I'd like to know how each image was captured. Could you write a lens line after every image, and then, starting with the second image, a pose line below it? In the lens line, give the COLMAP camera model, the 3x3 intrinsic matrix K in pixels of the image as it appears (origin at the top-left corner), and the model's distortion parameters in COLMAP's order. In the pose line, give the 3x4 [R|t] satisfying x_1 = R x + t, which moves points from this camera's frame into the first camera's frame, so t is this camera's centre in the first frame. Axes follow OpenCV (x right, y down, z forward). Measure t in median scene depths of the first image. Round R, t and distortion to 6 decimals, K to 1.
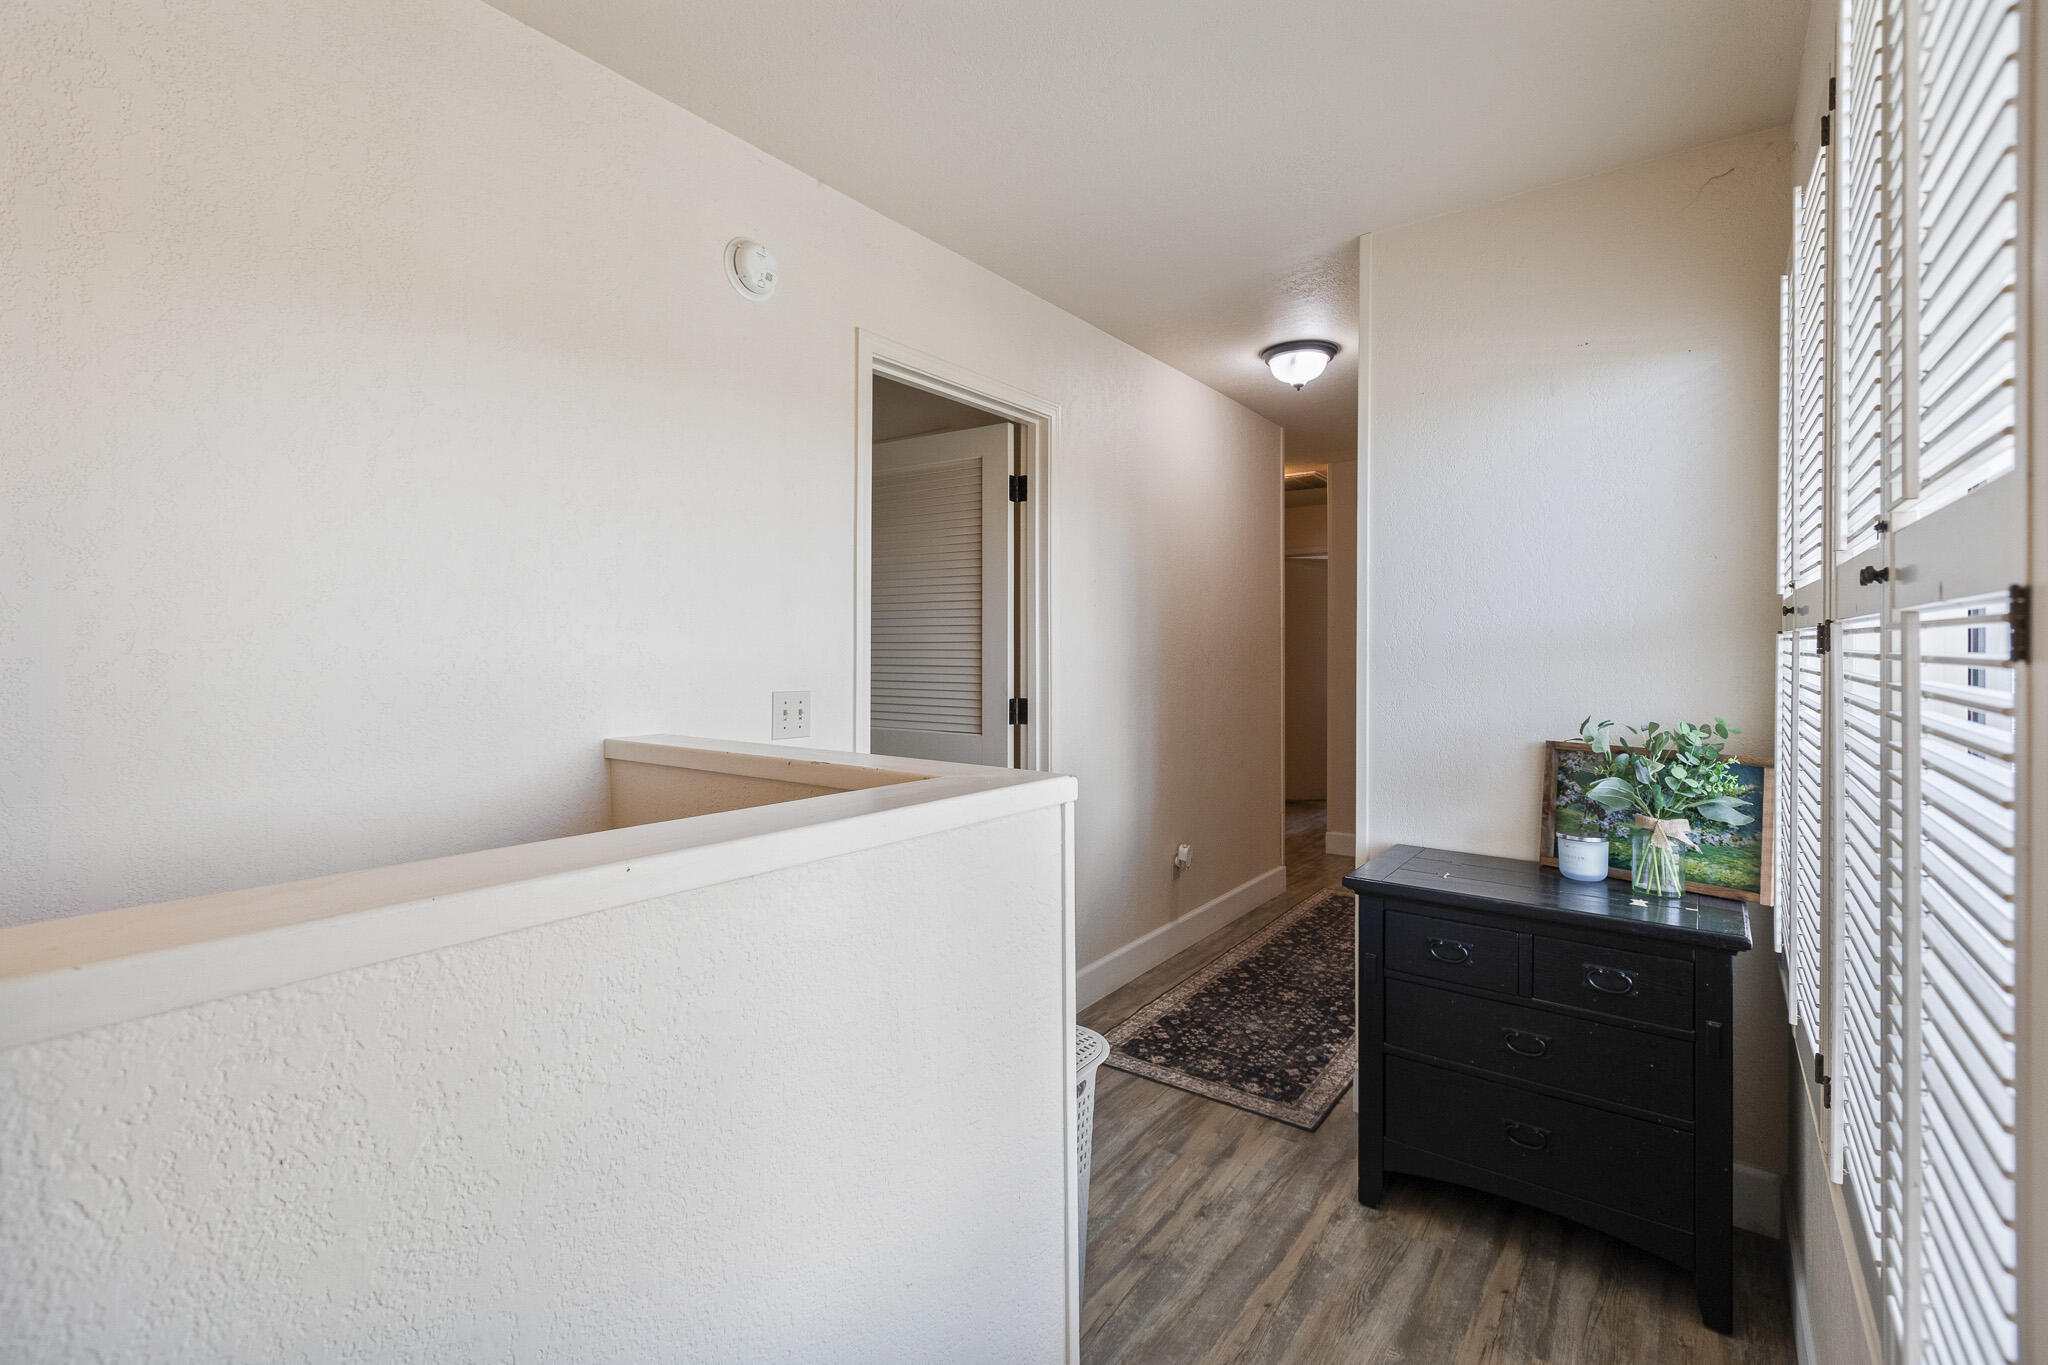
lens RADIAL K [[907.8, 0, 1017.3], [0, 907.8, 660.1], [0, 0, 1]] dist [0.000937, 0.000289]
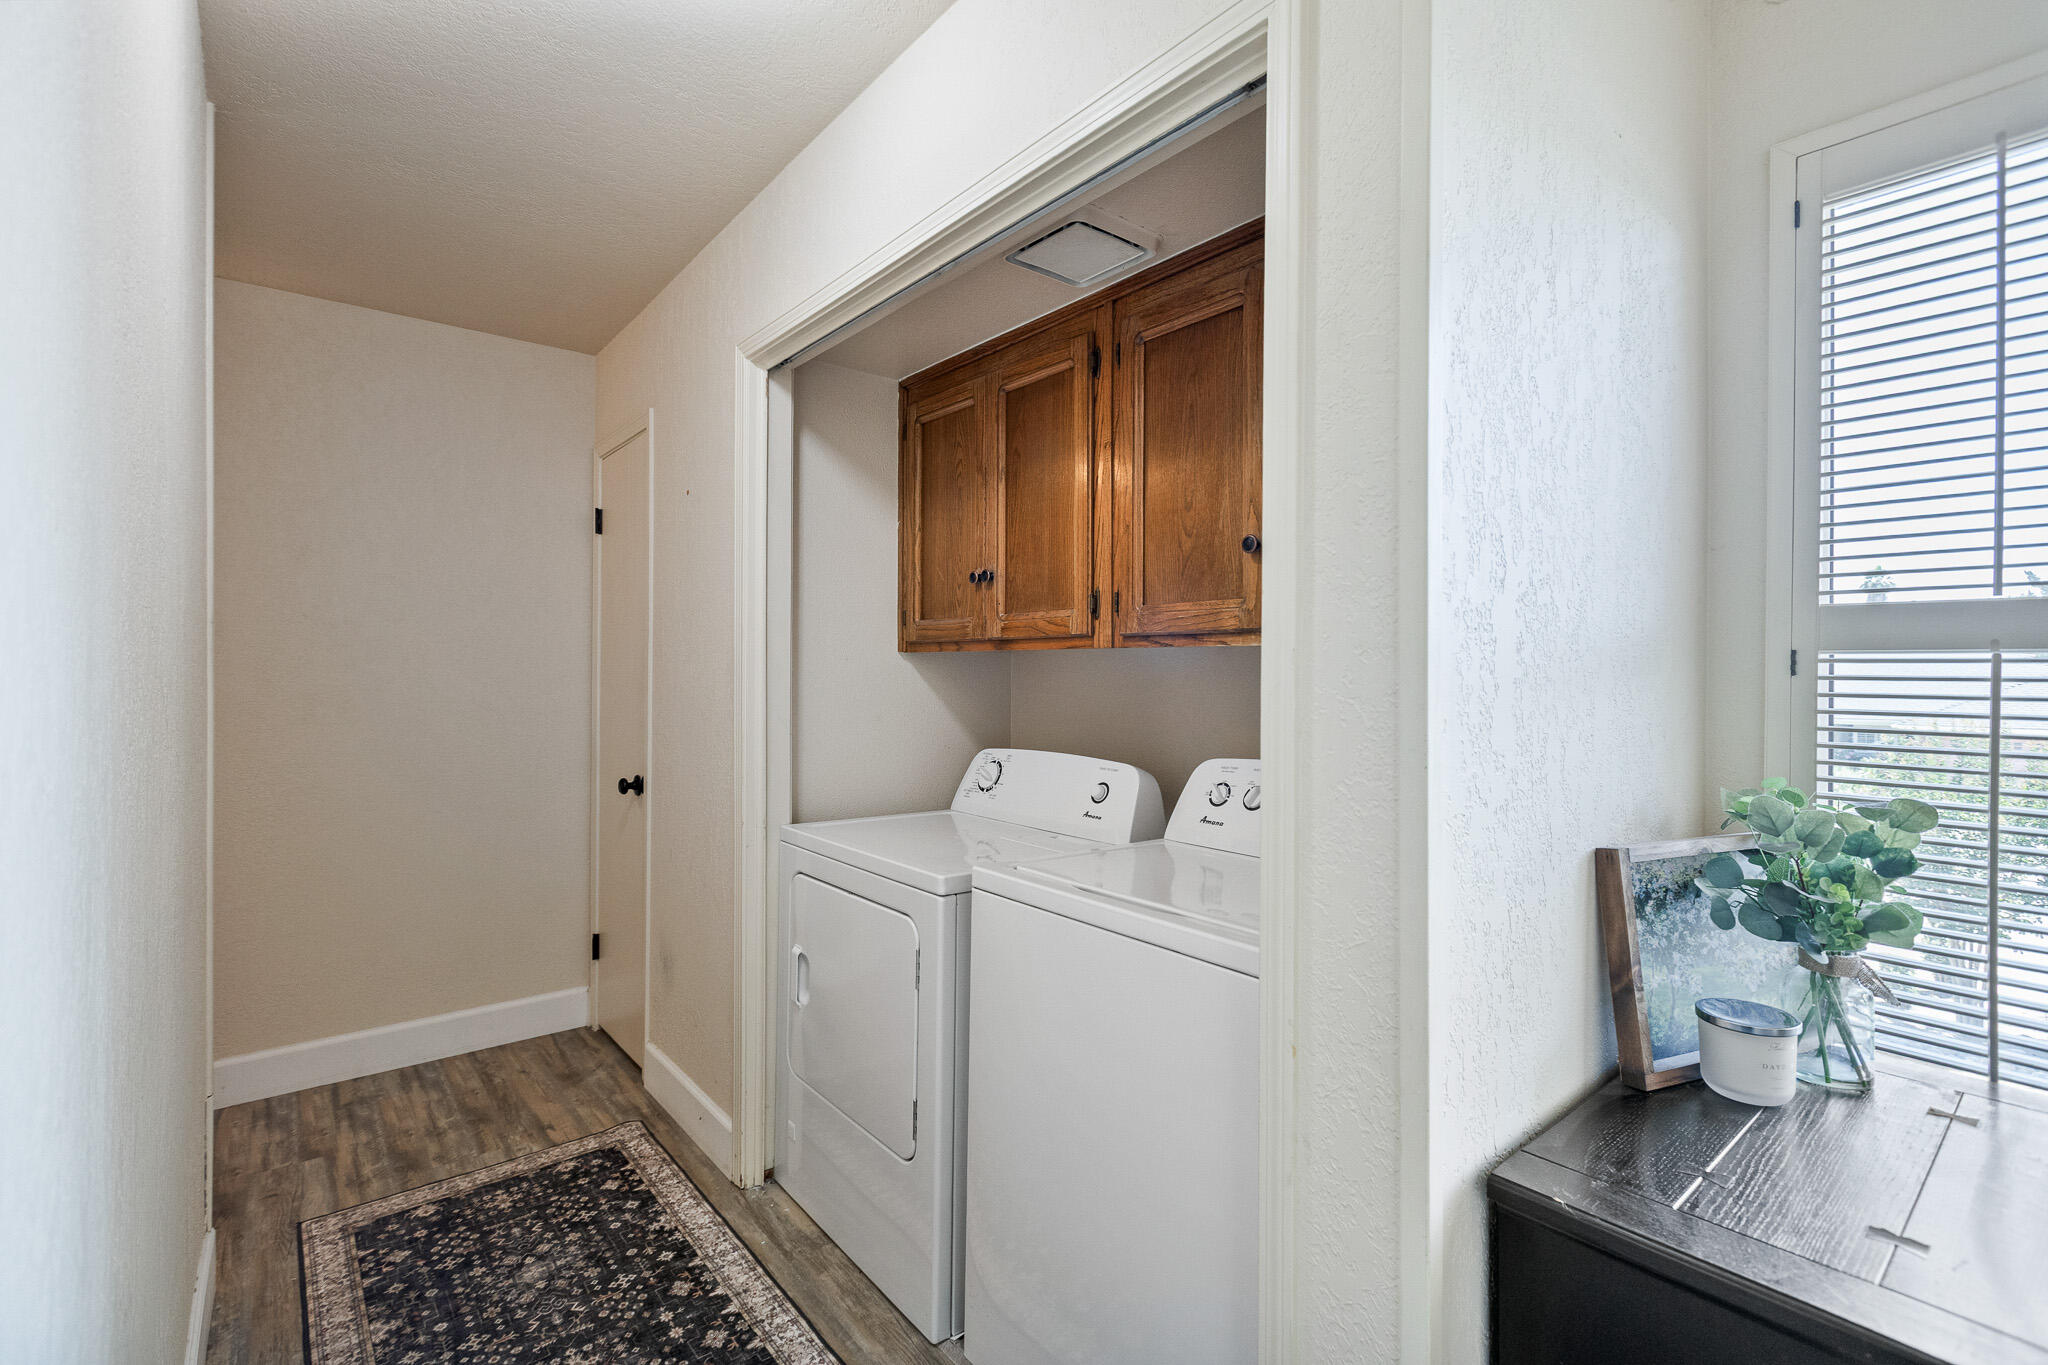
lens RADIAL K [[907.8, 0, 1017.3], [0, 907.8, 660.1], [0, 0, 1]] dist [0.000937, 0.000289]
pose [[-0.251175, -0.001268, -0.967941, 0.812169], [-0.010485, 0.999944, 0.001411, -0.027581], [0.967885, 0.010504, -0.251175, 1.520354]]
